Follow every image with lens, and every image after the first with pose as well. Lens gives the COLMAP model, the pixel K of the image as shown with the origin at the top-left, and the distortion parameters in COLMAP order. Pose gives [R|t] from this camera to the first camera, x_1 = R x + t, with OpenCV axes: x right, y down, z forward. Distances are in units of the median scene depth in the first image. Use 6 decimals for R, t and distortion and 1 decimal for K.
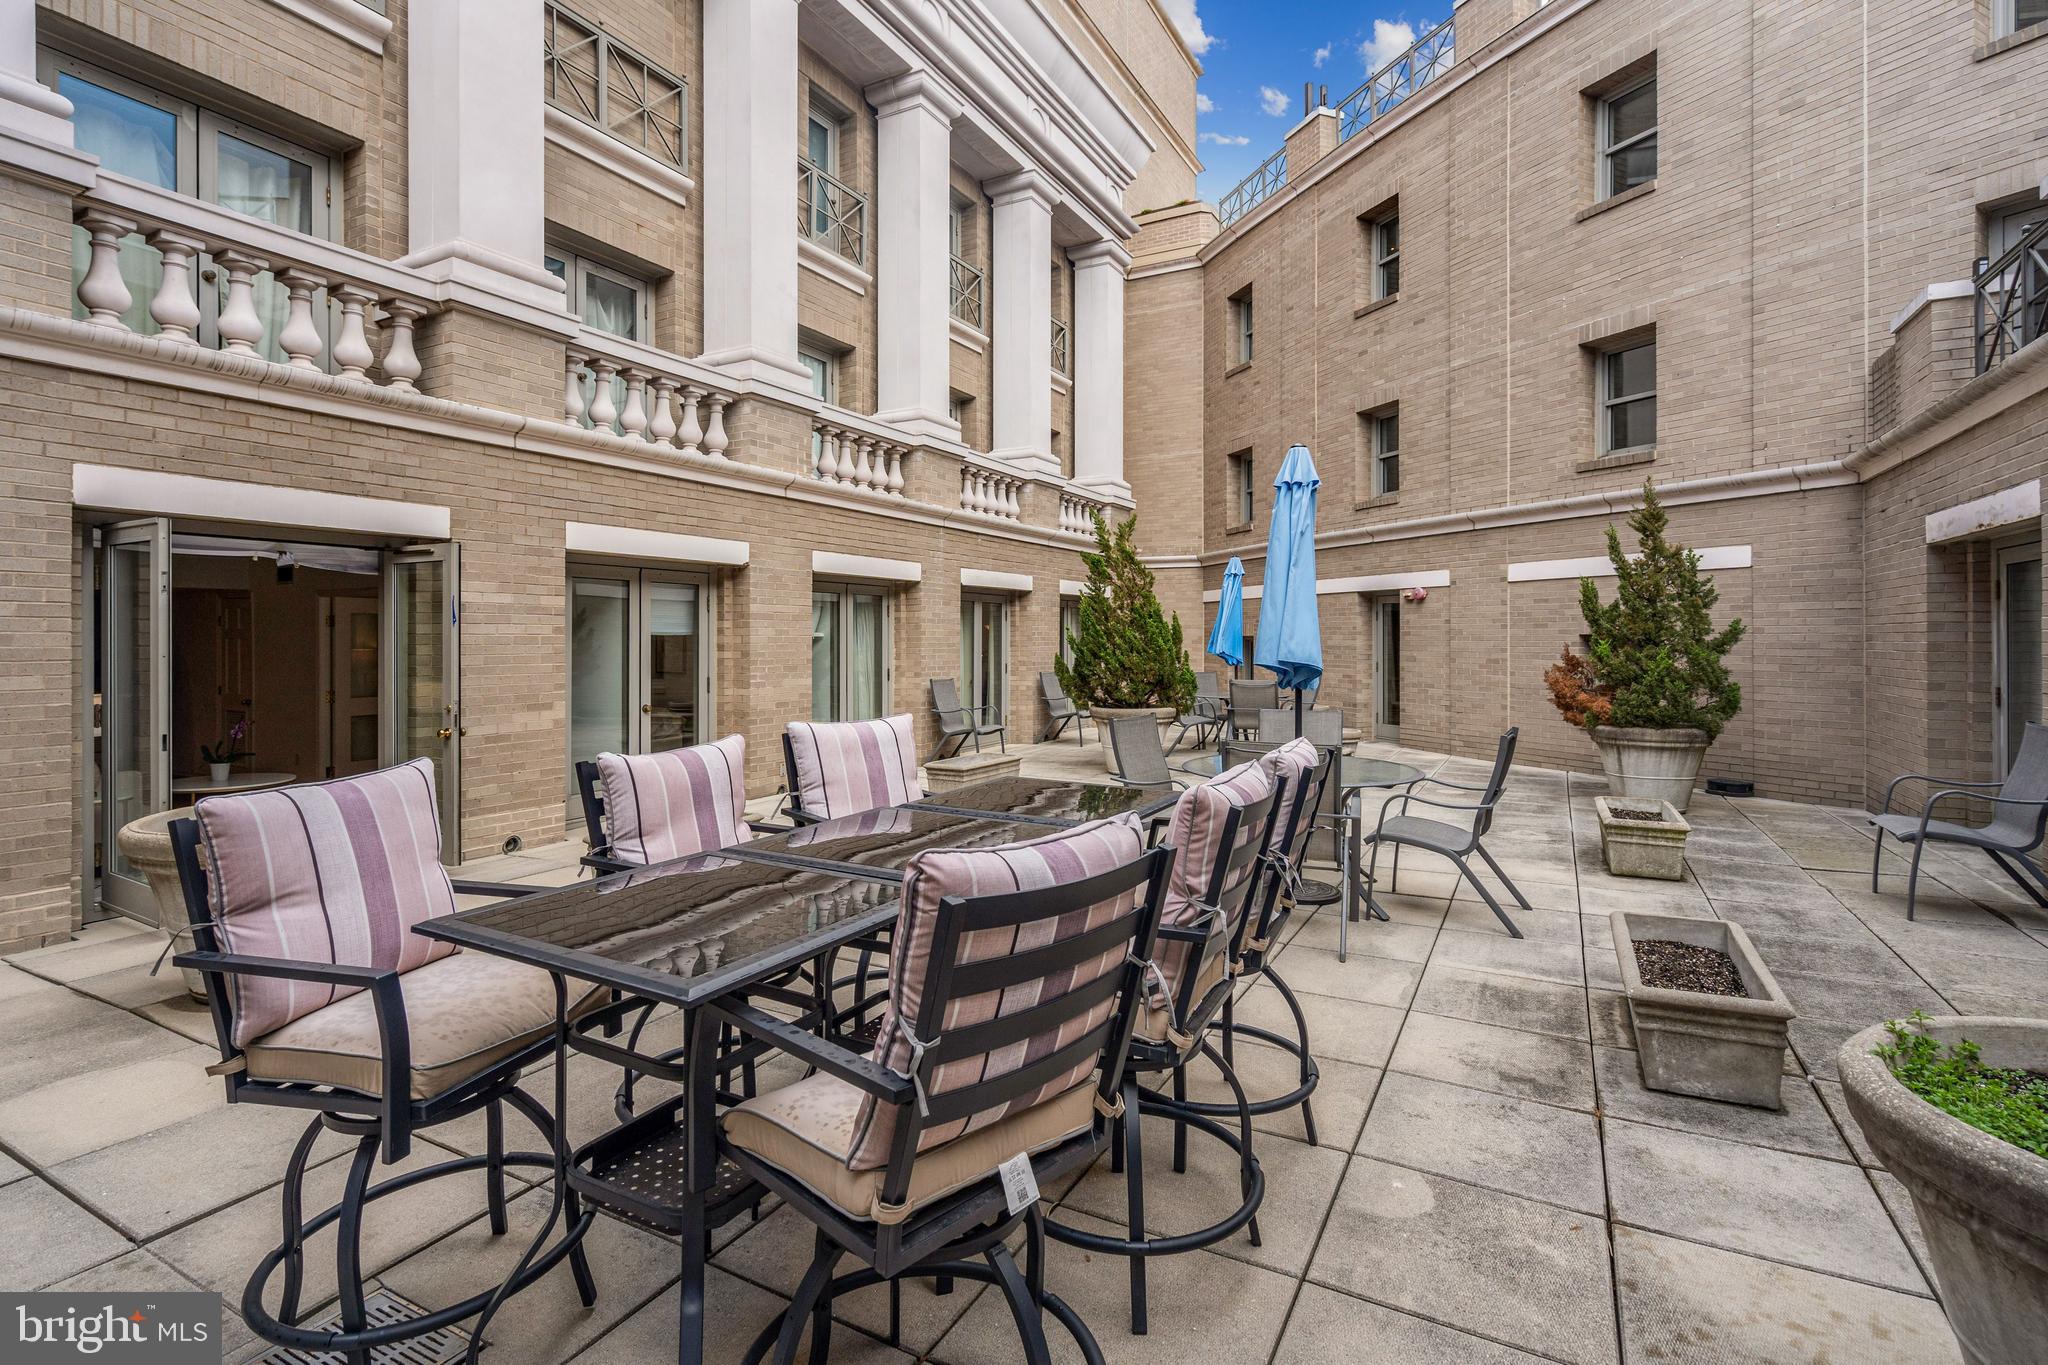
lens RADIAL K [[982.5, 0, 1002.9], [0, 982.5, 642.0], [0, 0, 1]] dist [-0.000309, 0.000559]
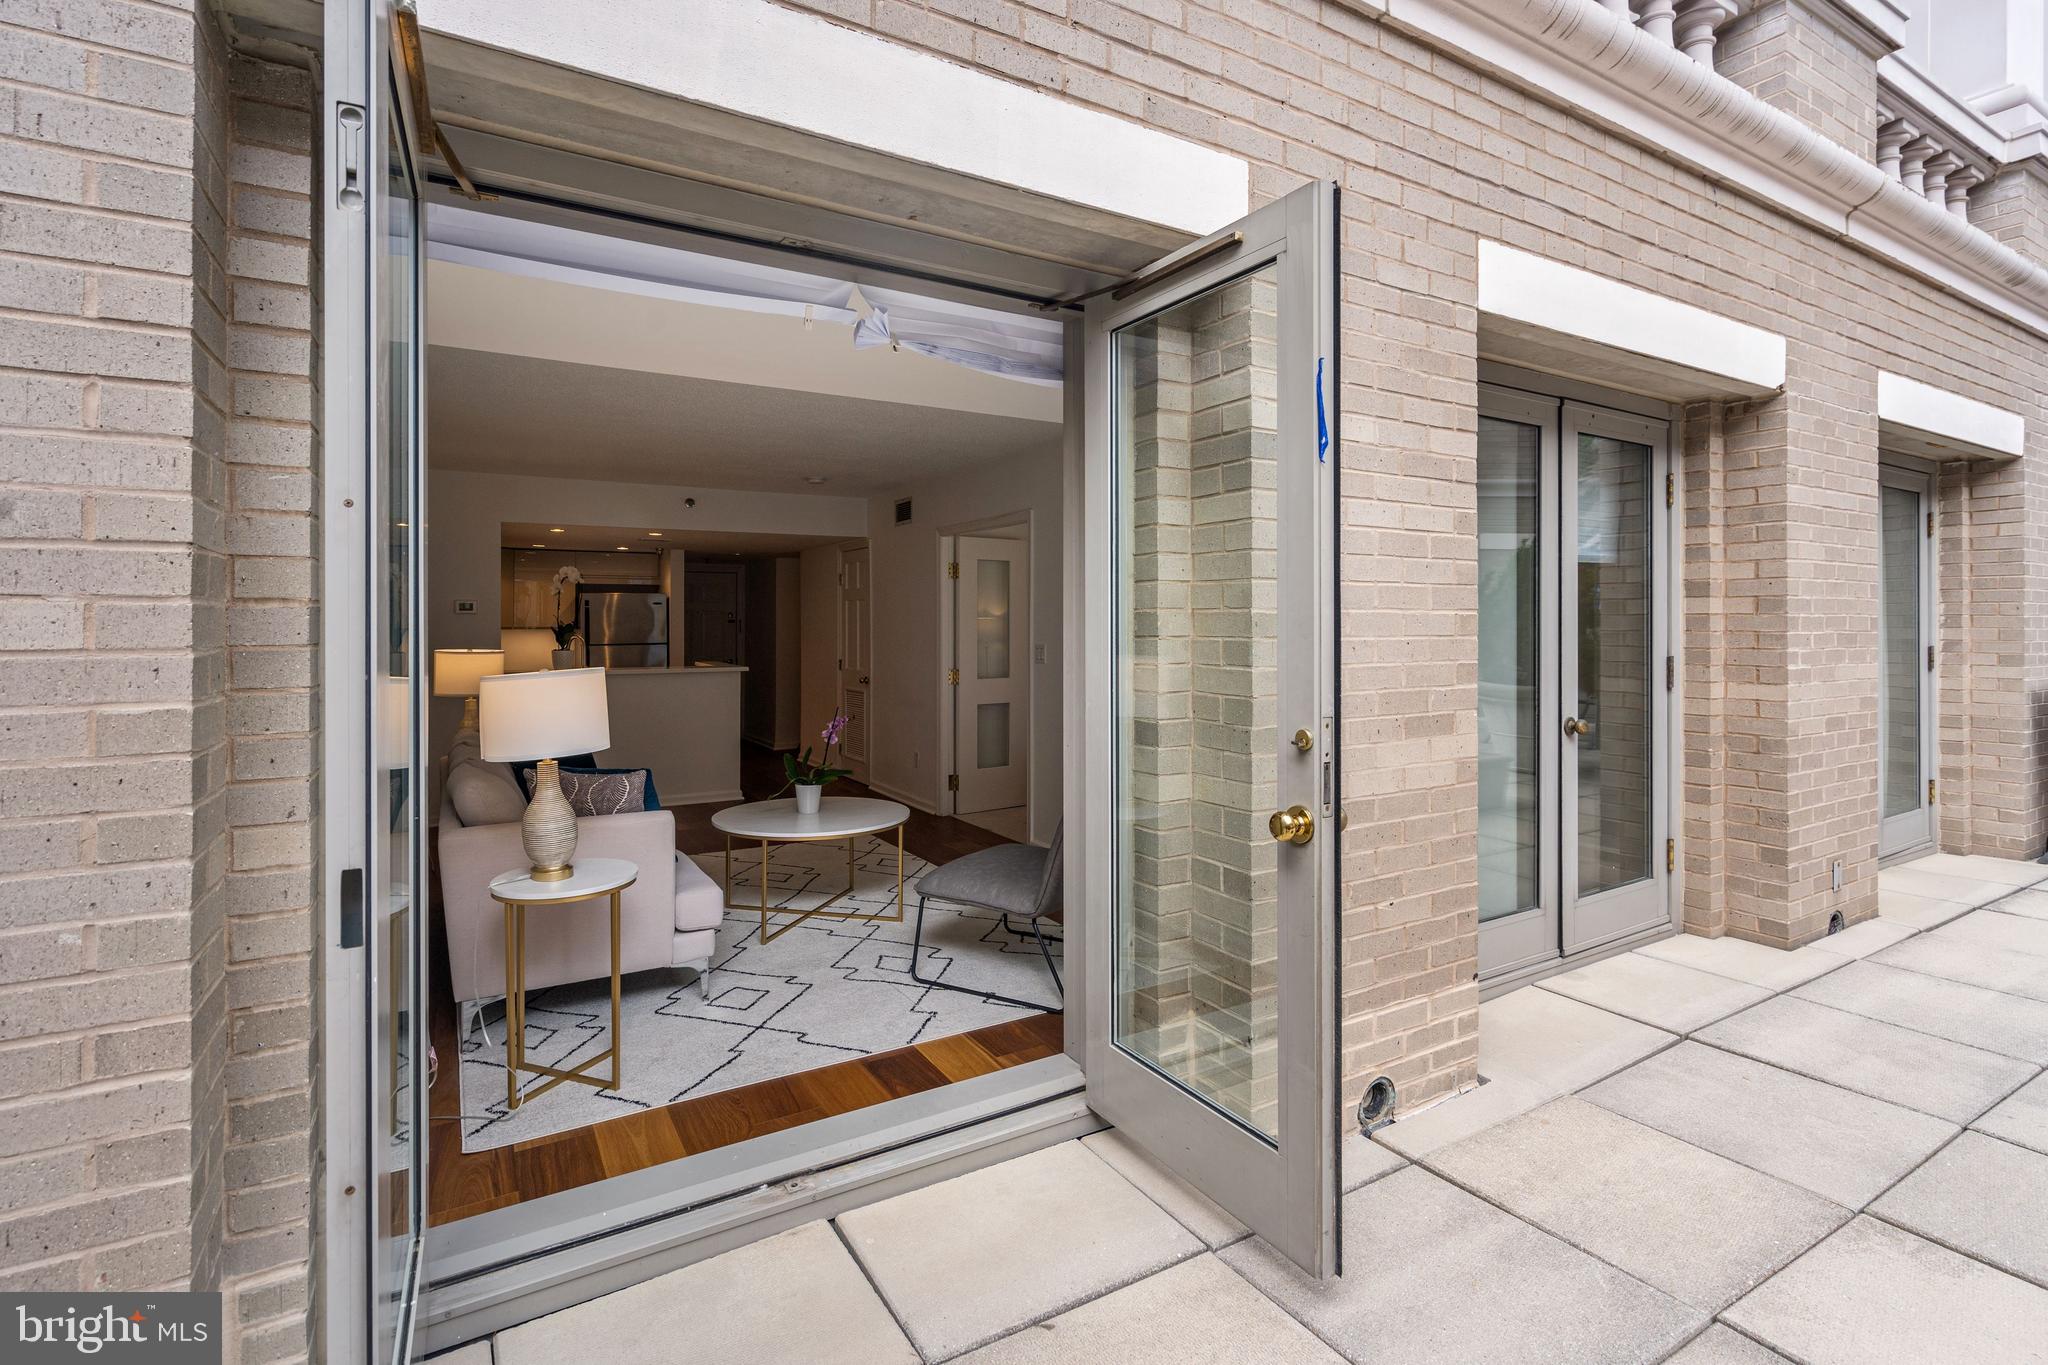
lens RADIAL K [[962.6, 0, 1025.0], [0, 962.6, 623.0], [0, 0, 1]] dist [0.000313, -0.000123]
pose [[0.868050, -0.002257, -0.496472, -0.302718], [0.000149, 0.999991, -0.004285, 0.020310], [0.496477, 0.003646, 0.868042, 0.433510]]
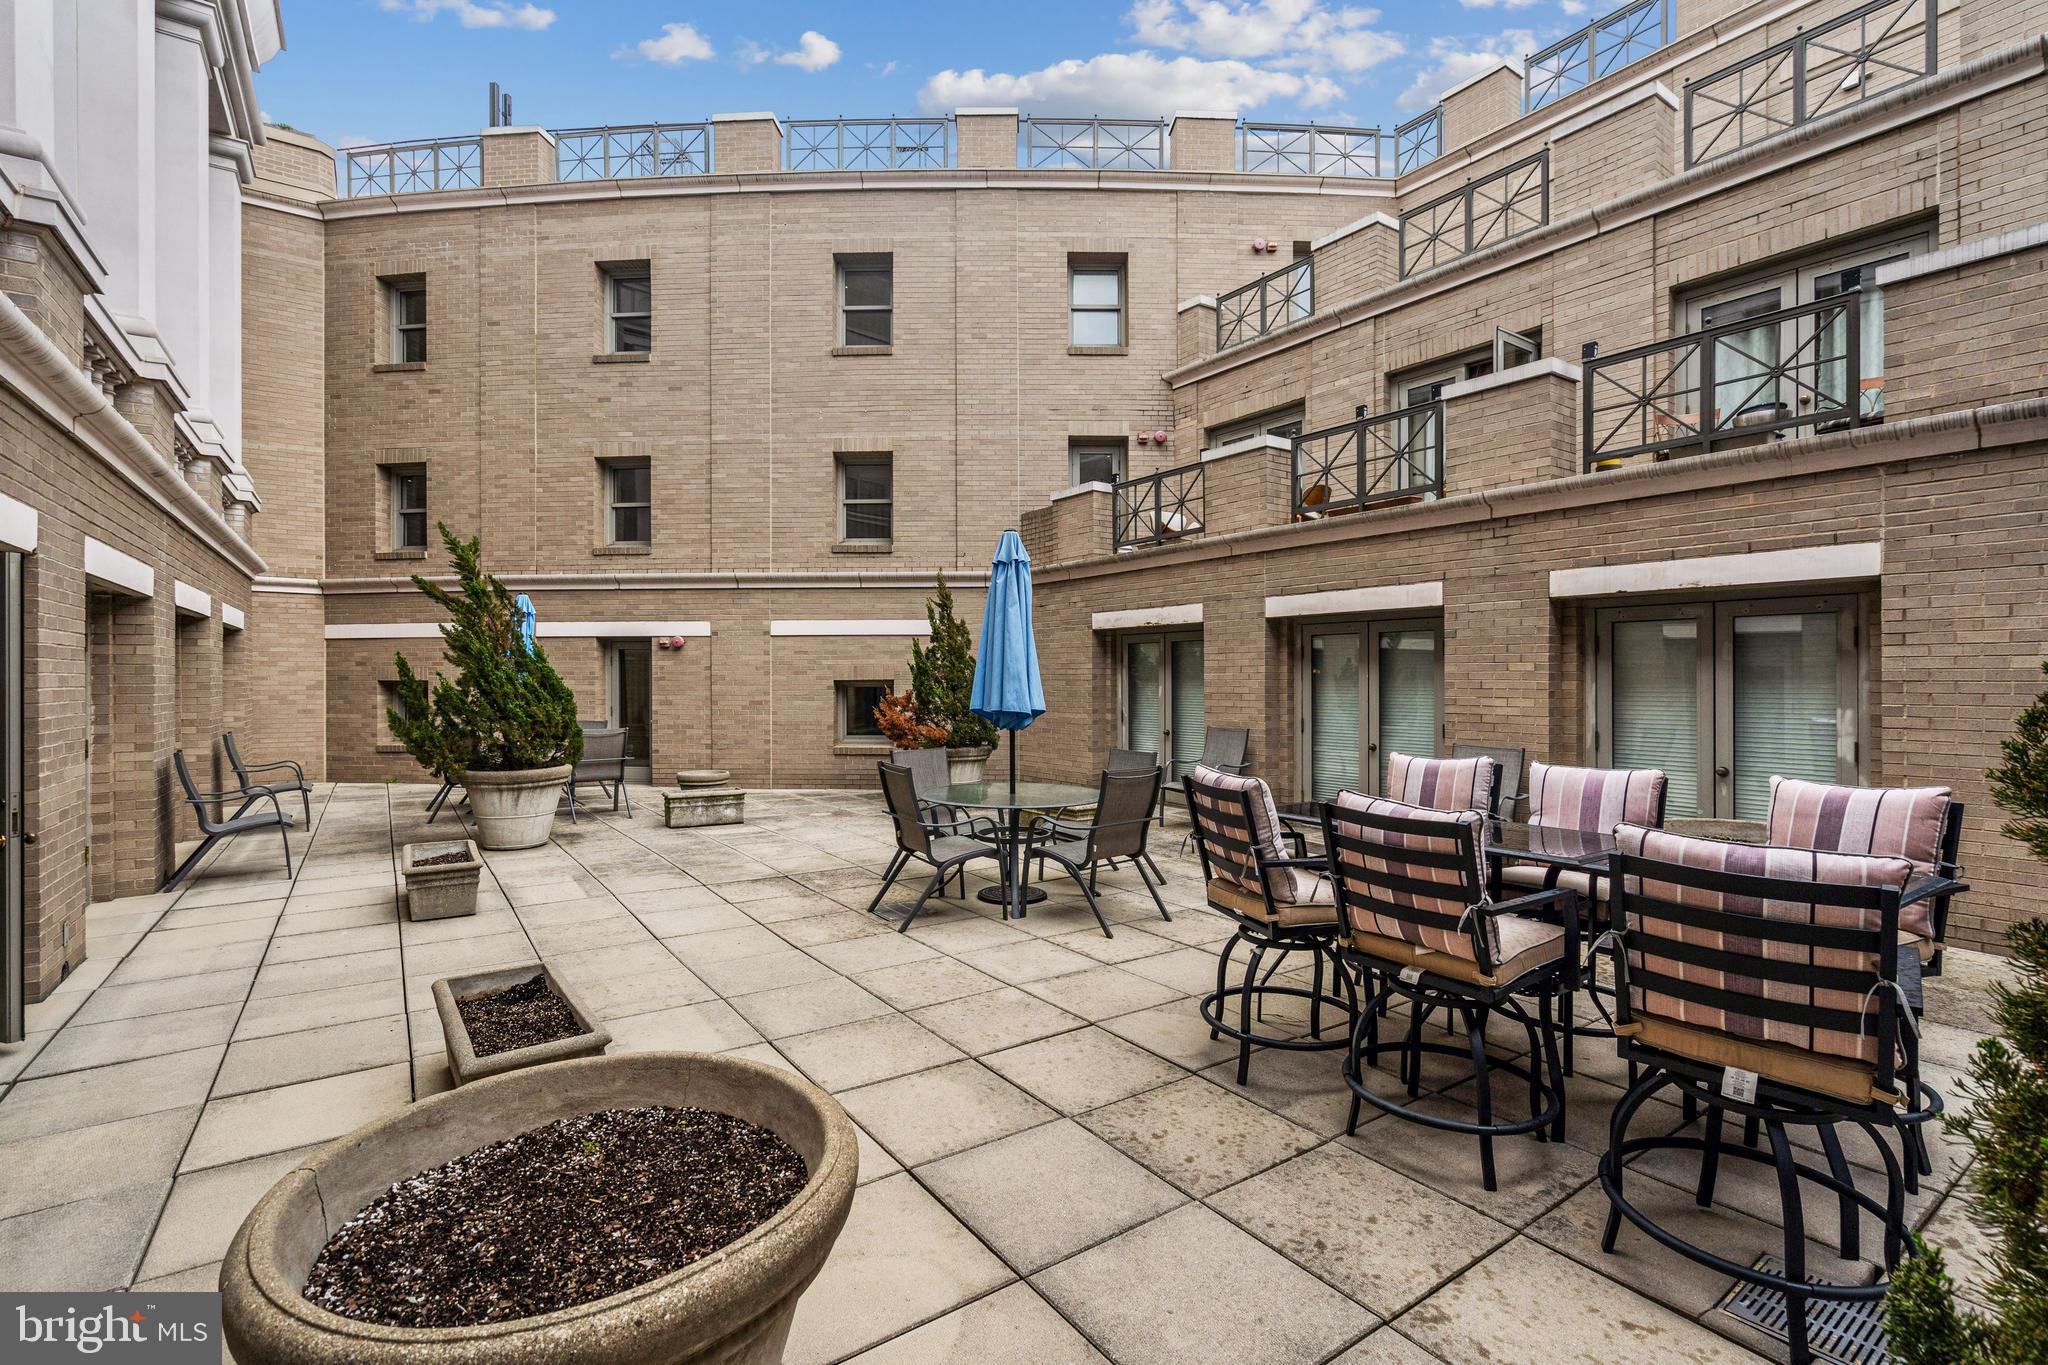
lens RADIAL K [[927.4, 0, 1024.0], [0, 927.4, 682.5], [0, 0, 1]] dist [-0.004540, -0.000088]
pose [[0.433315, -0.004563, 0.901231, -0.425601], [0.003992, 0.999987, 0.003143, -0.008159], [-0.901234, 0.002236, 0.433328, 0.283573]]
